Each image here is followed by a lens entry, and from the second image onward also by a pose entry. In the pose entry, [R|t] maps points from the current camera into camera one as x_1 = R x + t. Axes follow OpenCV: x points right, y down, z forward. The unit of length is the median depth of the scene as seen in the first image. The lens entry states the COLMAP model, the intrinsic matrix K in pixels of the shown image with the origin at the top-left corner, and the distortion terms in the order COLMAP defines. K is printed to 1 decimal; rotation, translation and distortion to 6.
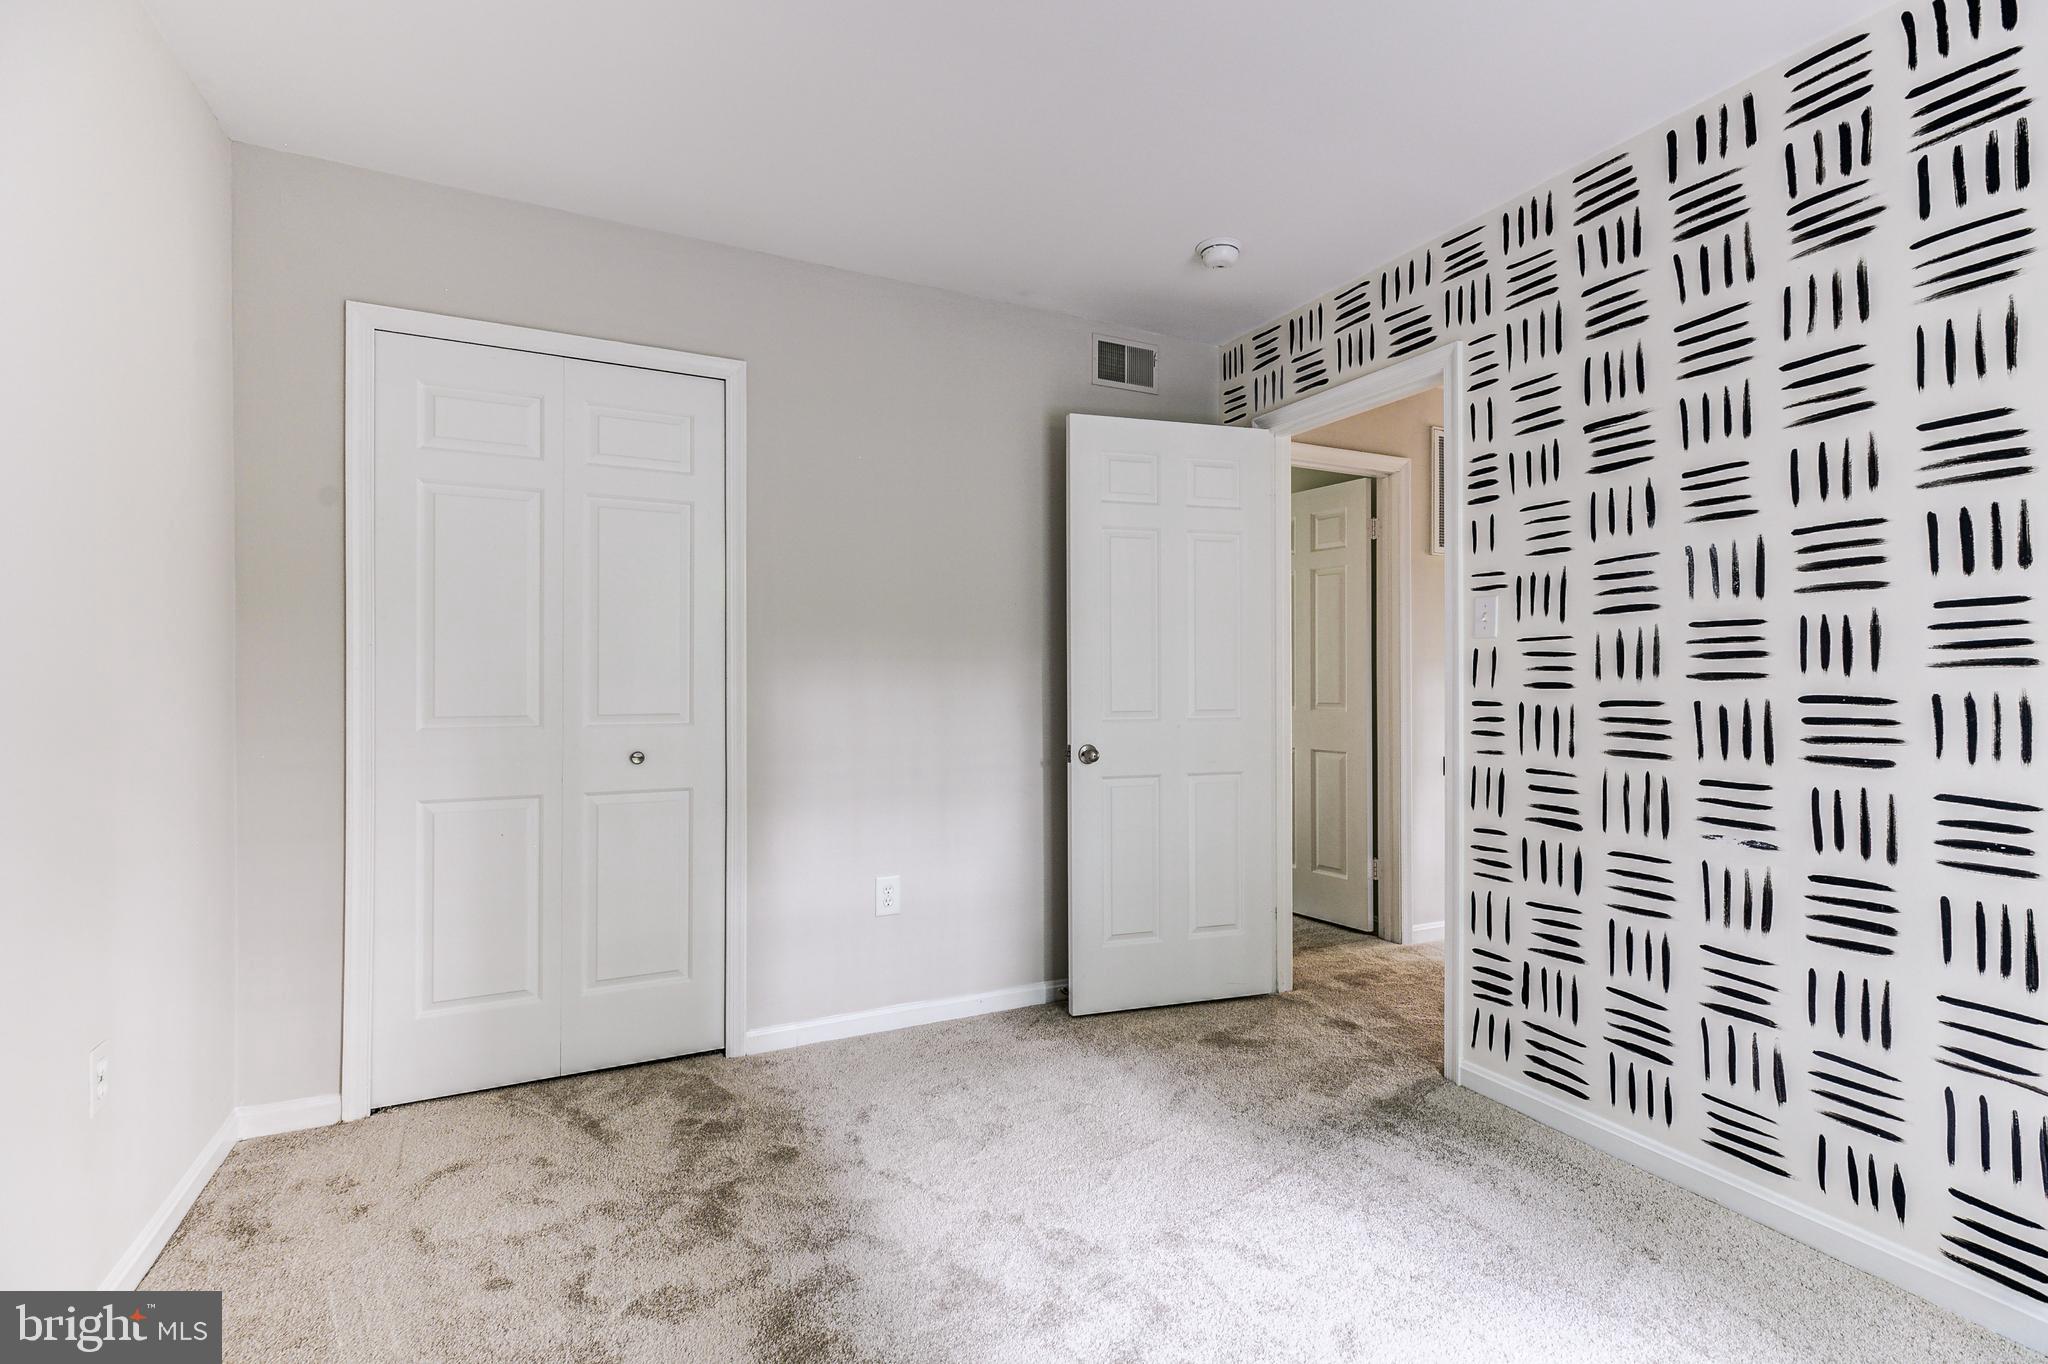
lens RADIAL K [[942.6, 0, 1023.6], [0, 942.6, 672.3], [0, 0, 1]] dist [0.002535, 0.000666]
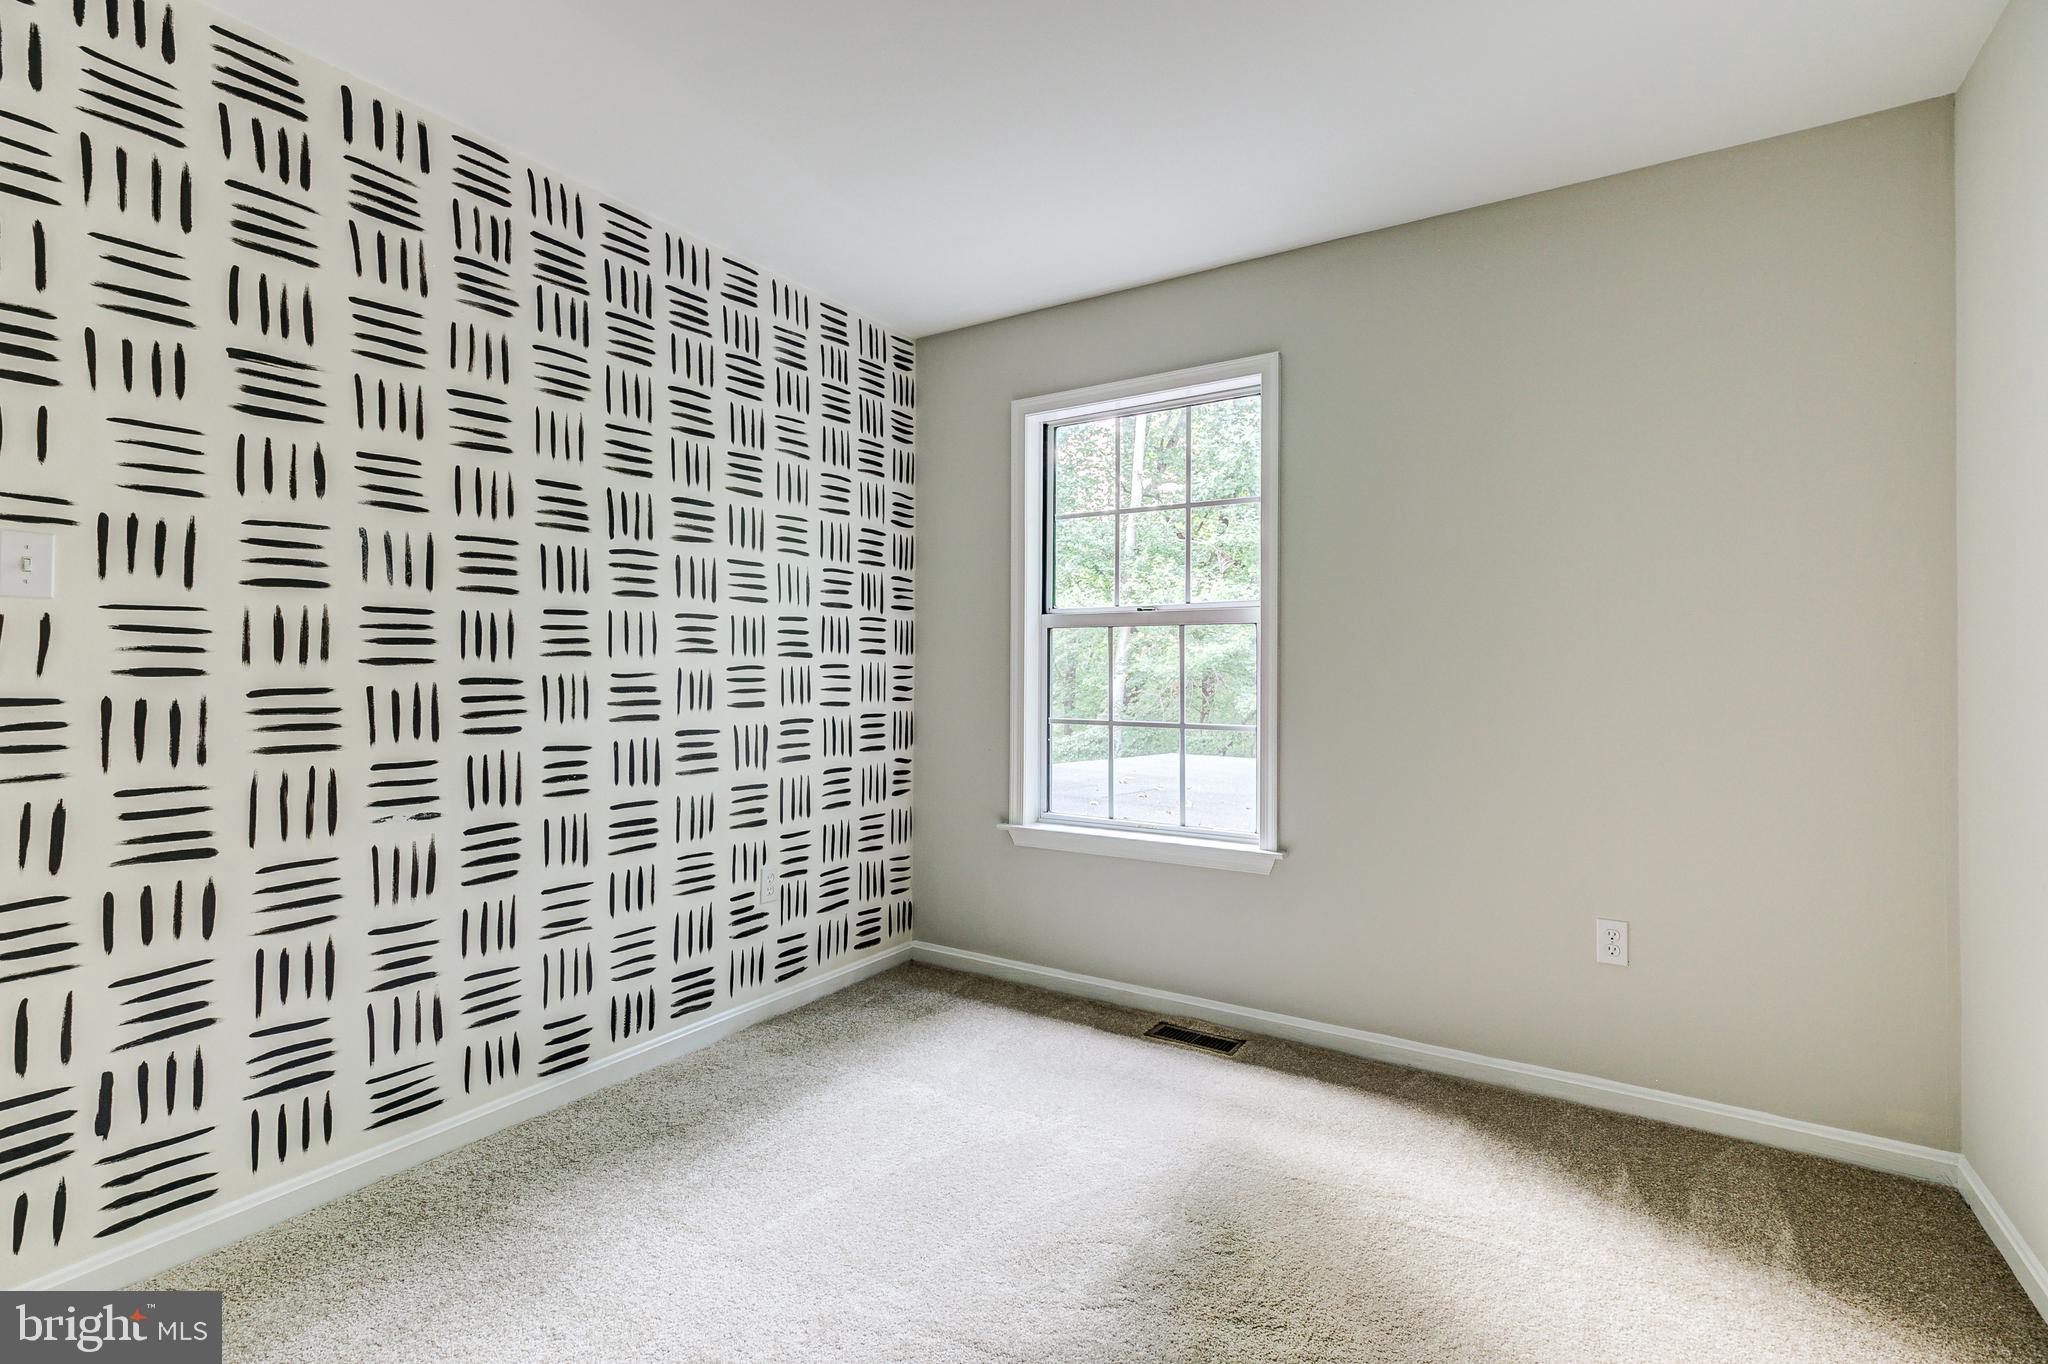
lens RADIAL K [[942.6, 0, 1021.6], [0, 942.6, 672.1], [0, 0, 1]] dist [0.002535, 0.000666]
pose [[-0.530893, 0.001364, 0.847438, -0.482319], [-0.001150, 0.999997, -0.002330, 0.016890], [-0.847438, -0.002212, -0.530889, 0.936407]]
